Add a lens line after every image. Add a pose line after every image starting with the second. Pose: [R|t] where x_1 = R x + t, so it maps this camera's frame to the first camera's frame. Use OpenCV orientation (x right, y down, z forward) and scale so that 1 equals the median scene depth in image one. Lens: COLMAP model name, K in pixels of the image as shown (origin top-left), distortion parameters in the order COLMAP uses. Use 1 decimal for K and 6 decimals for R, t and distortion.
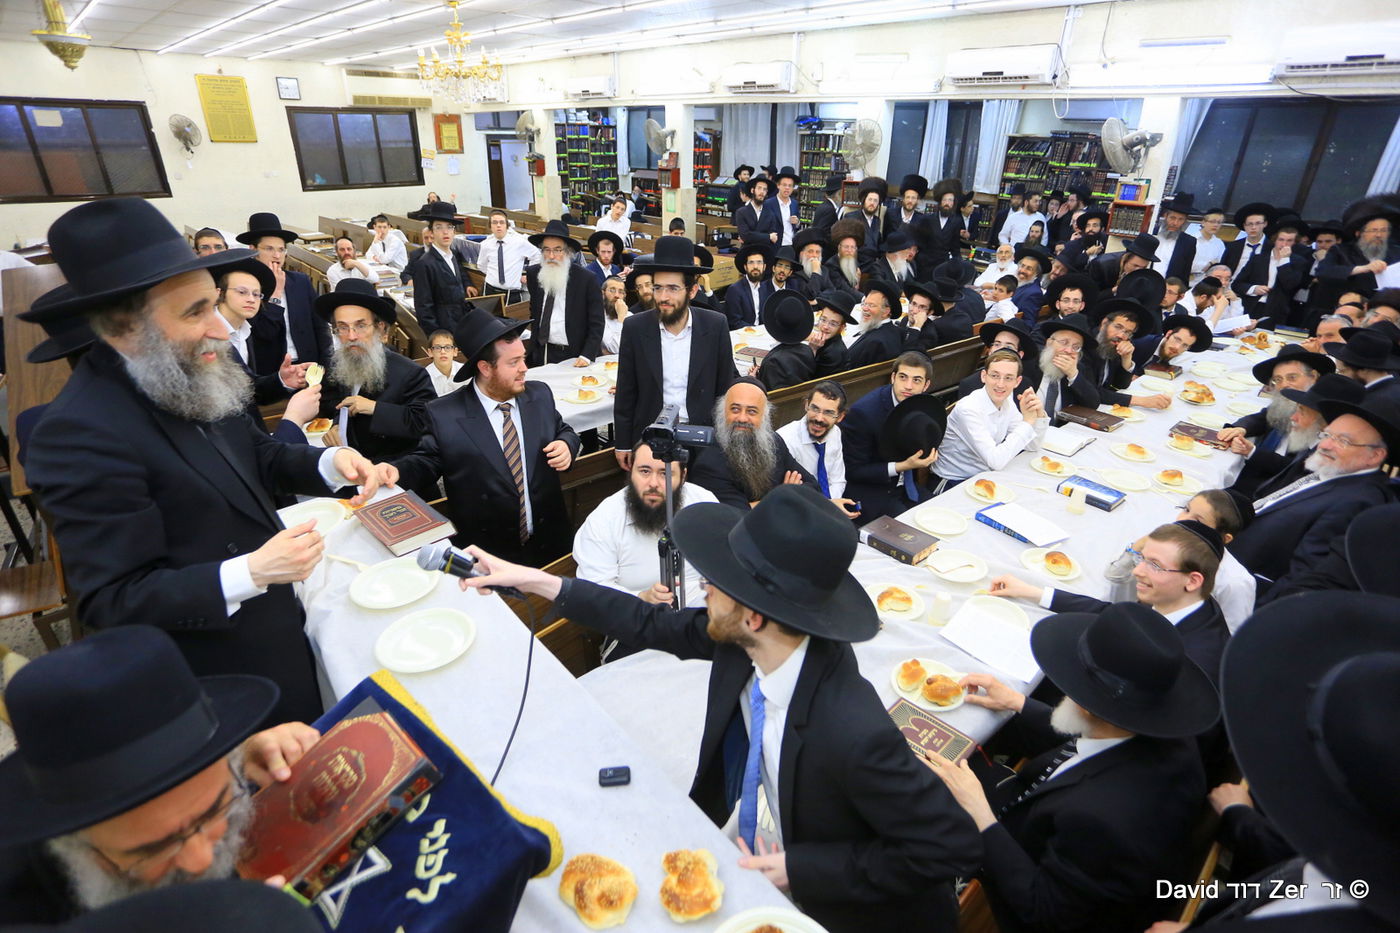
lens RADIAL K [[701.7, 0, 707.1], [0, 701.7, 476.4], [0, 0, 1]] dist [-0.059406, 0.025757]
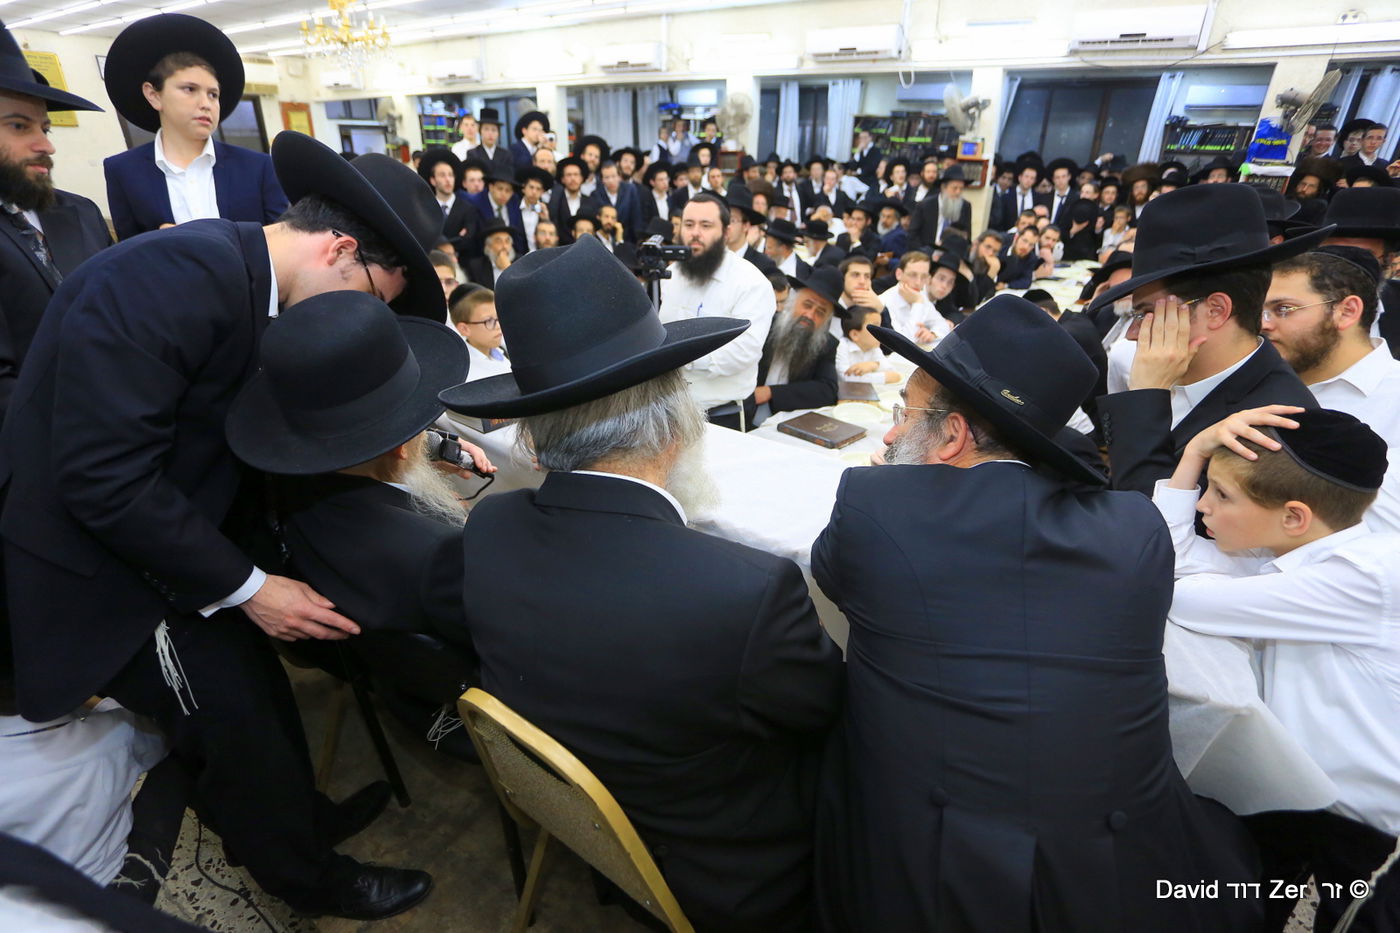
lens RADIAL K [[701.7, 0, 702.9], [0, 701.7, 462.2], [0, 0, 1]] dist [-0.059406, 0.025757]
pose [[0.978765, -0.085980, 0.186082, -0.057643], [0.090643, 0.995744, -0.016687, 0.059407], [-0.183856, 0.033200, 0.982392, -0.036034]]
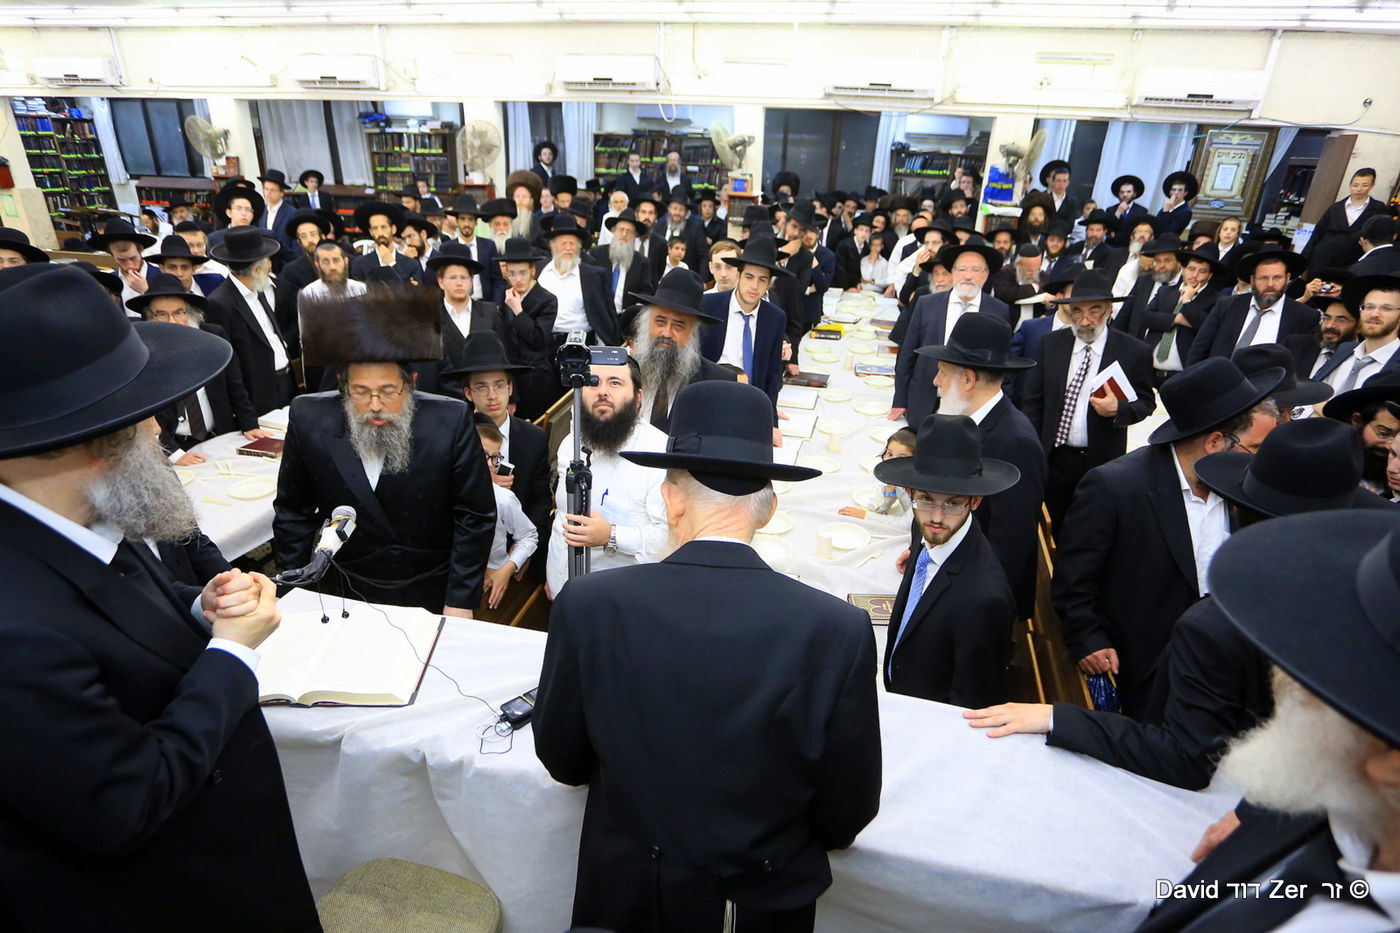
lens RADIAL K [[750.7, 0, 707.1], [0, 750.7, 467.4], [0, 0, 1]] dist [-0.063118, 0.027132]
pose [[0.830423, -0.215130, 0.513923, -0.104340], [0.229329, 0.972661, 0.036597, -0.007009], [-0.507746, 0.087467, 0.857055, -0.003250]]
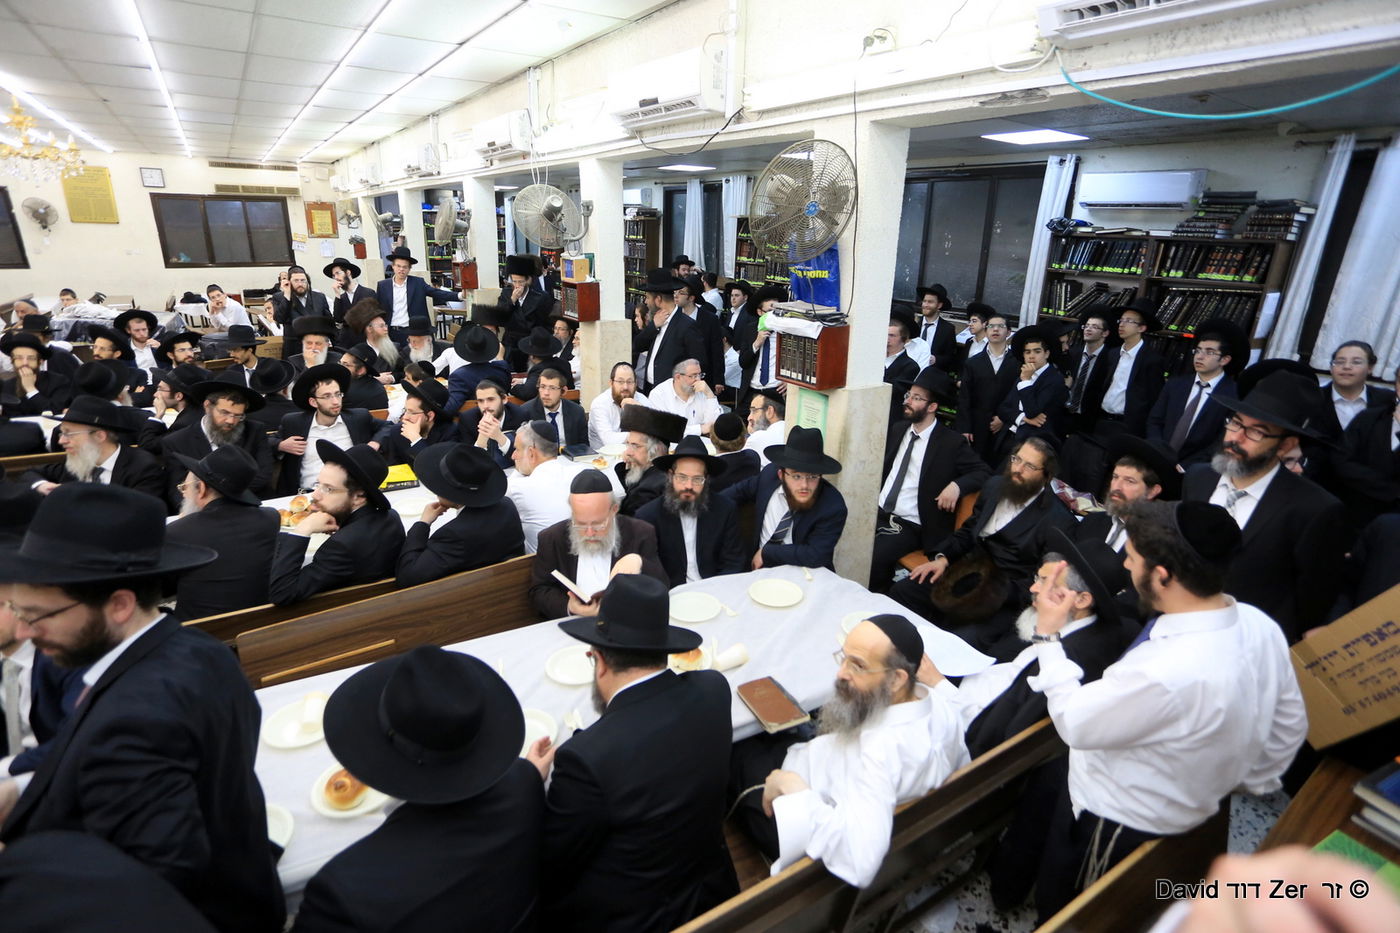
lens RADIAL K [[701.7, 0, 696.4], [0, 701.7, 475.1], [0, 0, 1]] dist [-0.059406, 0.025757]
pose [[0.986673, 0.065269, -0.149053, 0.553483], [-0.083135, 0.989651, -0.116961, -0.044808], [0.139876, 0.127794, 0.981888, 0.127015]]
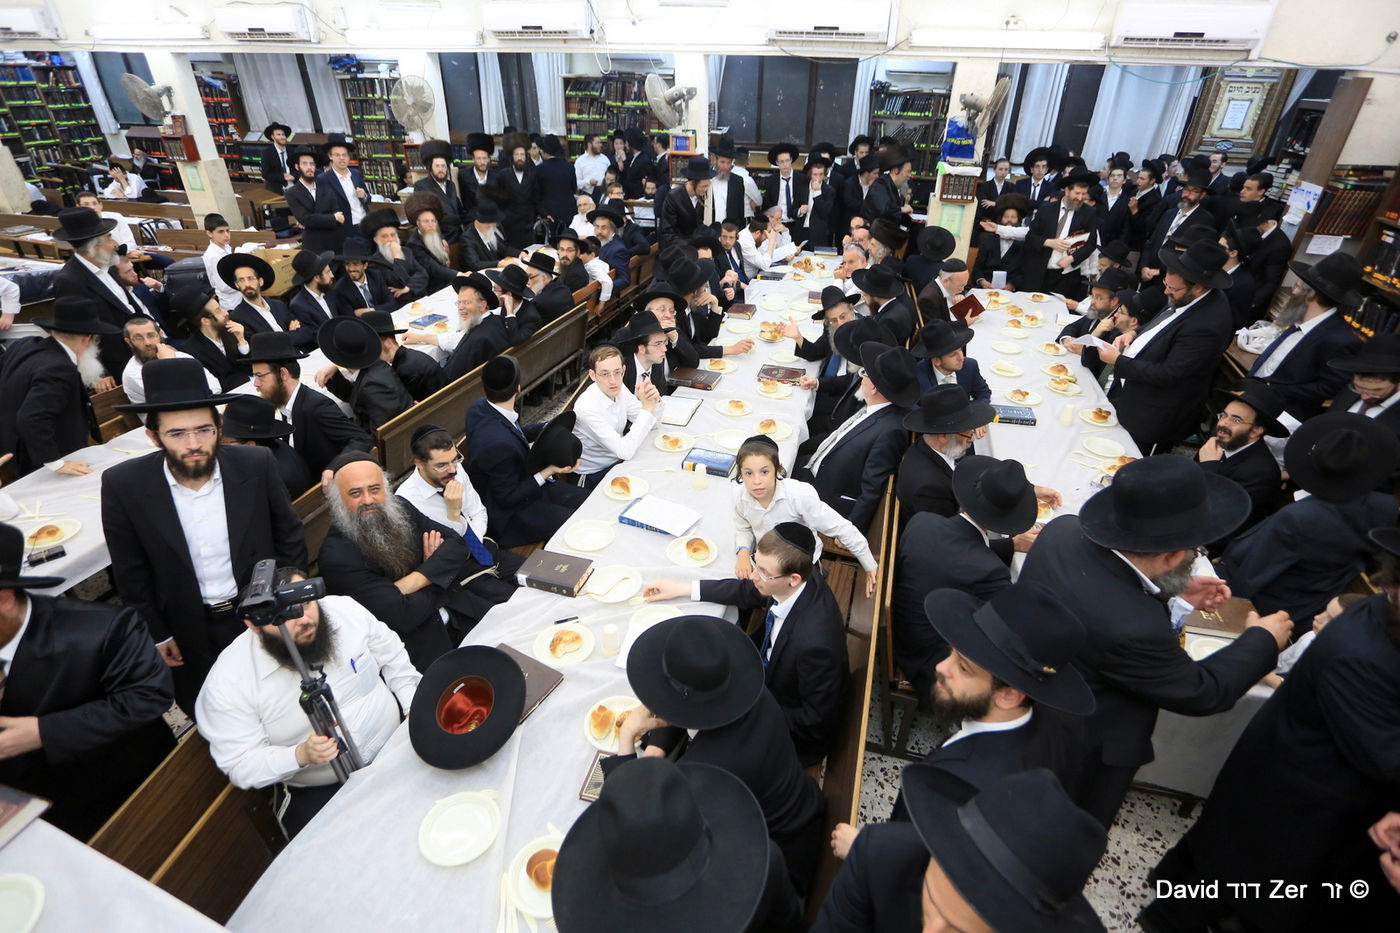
lens RADIAL K [[701.7, 0, 703.5], [0, 701.7, 478.7], [0, 0, 1]] dist [-0.059406, 0.025757]
pose [[0.855069, -0.273798, 0.440330, 0.012179], [0.229601, 0.961356, 0.151915, -0.038512], [-0.464908, -0.028798, 0.884890, -0.000859]]
